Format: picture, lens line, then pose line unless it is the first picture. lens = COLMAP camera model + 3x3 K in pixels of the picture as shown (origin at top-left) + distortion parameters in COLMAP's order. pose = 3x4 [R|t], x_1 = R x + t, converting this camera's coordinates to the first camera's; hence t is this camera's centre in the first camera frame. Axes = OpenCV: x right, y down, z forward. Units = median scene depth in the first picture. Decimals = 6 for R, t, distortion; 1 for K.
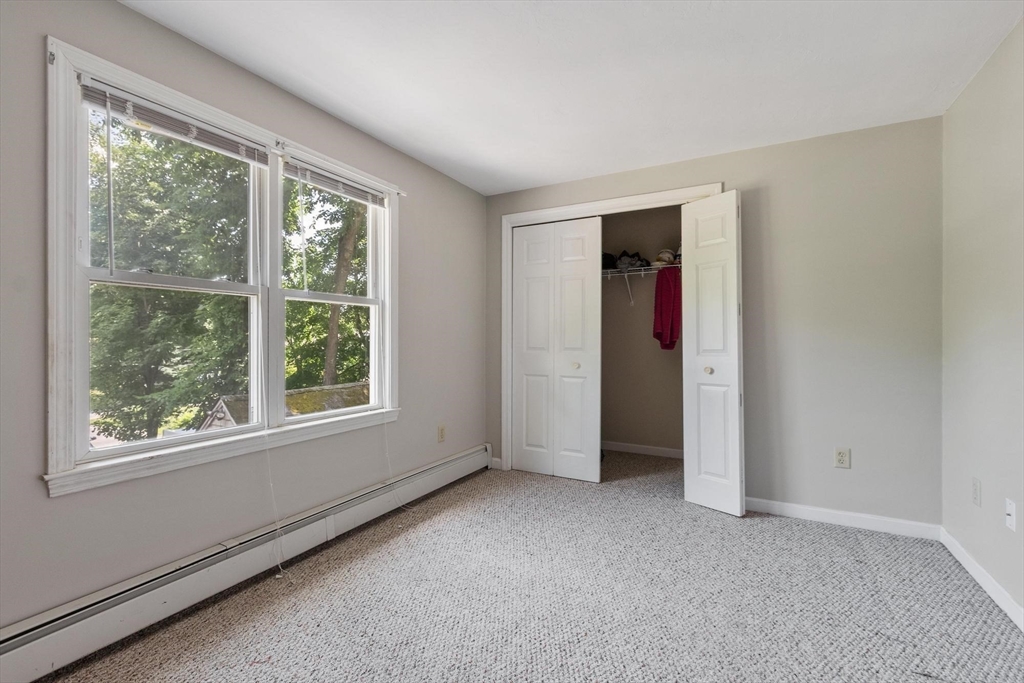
lens RADIAL K [[445.0, 0, 510.5], [0, 445.0, 340.0], [0, 0, 1]] dist [-0.001438, -0.000150]
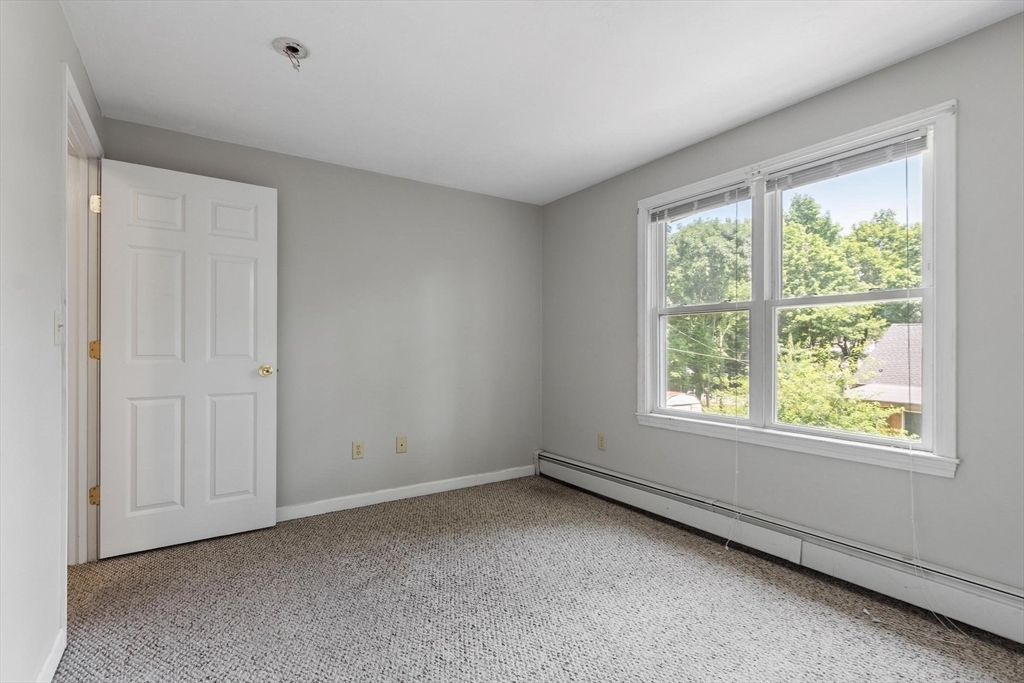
lens RADIAL K [[478.9, 0, 510.9], [0, 478.9, 345.5], [0, 0, 1]] dist [-0.004081, 0.000024]
pose [[-0.462915, -0.004626, -0.886391, 0.863768], [-0.001599, 0.999989, -0.004383, 0.000586], [0.886401, -0.000612, -0.462917, 1.073323]]
